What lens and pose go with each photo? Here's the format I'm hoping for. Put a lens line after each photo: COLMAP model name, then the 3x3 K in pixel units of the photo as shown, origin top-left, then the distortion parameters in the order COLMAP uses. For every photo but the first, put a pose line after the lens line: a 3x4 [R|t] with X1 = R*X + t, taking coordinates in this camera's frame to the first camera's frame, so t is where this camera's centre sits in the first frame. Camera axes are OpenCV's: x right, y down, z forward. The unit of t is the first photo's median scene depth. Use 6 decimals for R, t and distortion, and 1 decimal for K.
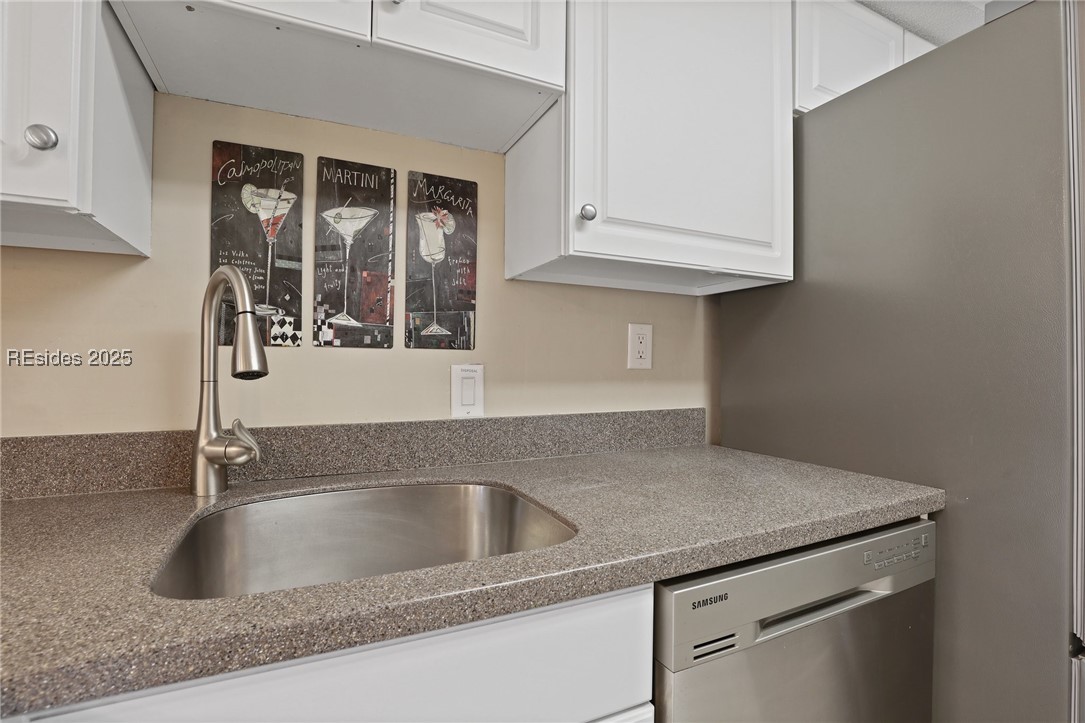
lens RADIAL K [[507.1, 0, 545.3], [0, 507.1, 360.5], [0, 0, 1]] dist [-0.019472, 0.000089]
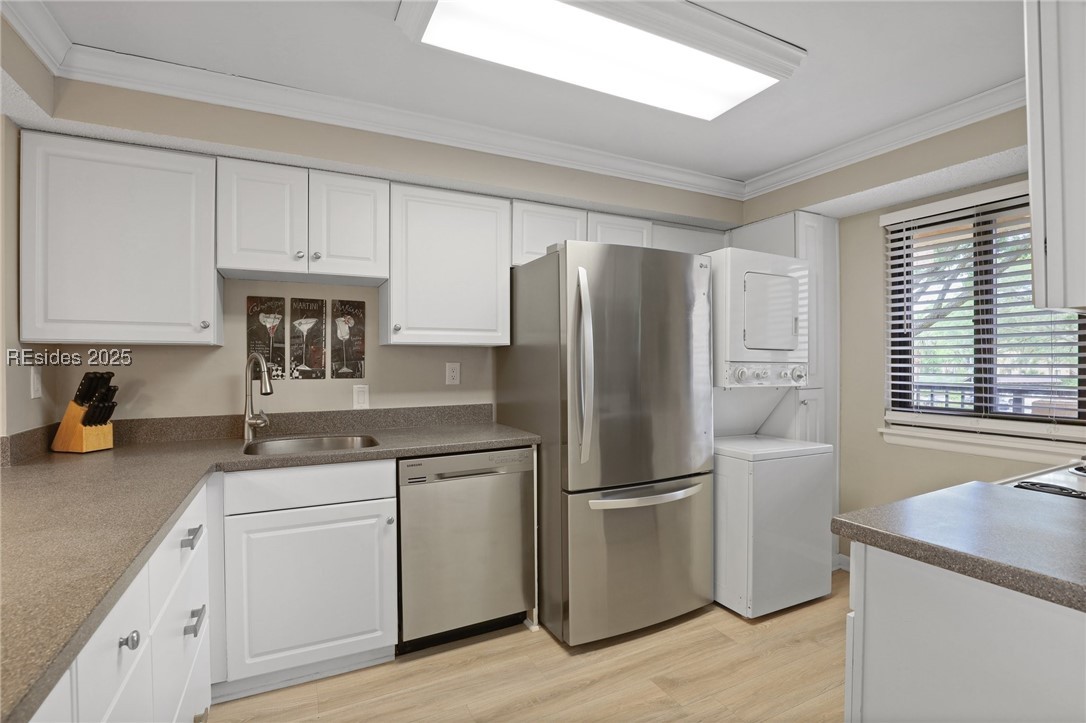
lens RADIAL K [[507.6, 0, 542.7], [0, 507.6, 361.7], [0, 0, 1]] dist [-0.019472, 0.000089]
pose [[0.999842, -0.006820, 0.016430, 0.678878], [0.006621, 0.999904, 0.012169, -0.129413], [-0.016511, -0.012058, 0.999791, -1.372006]]
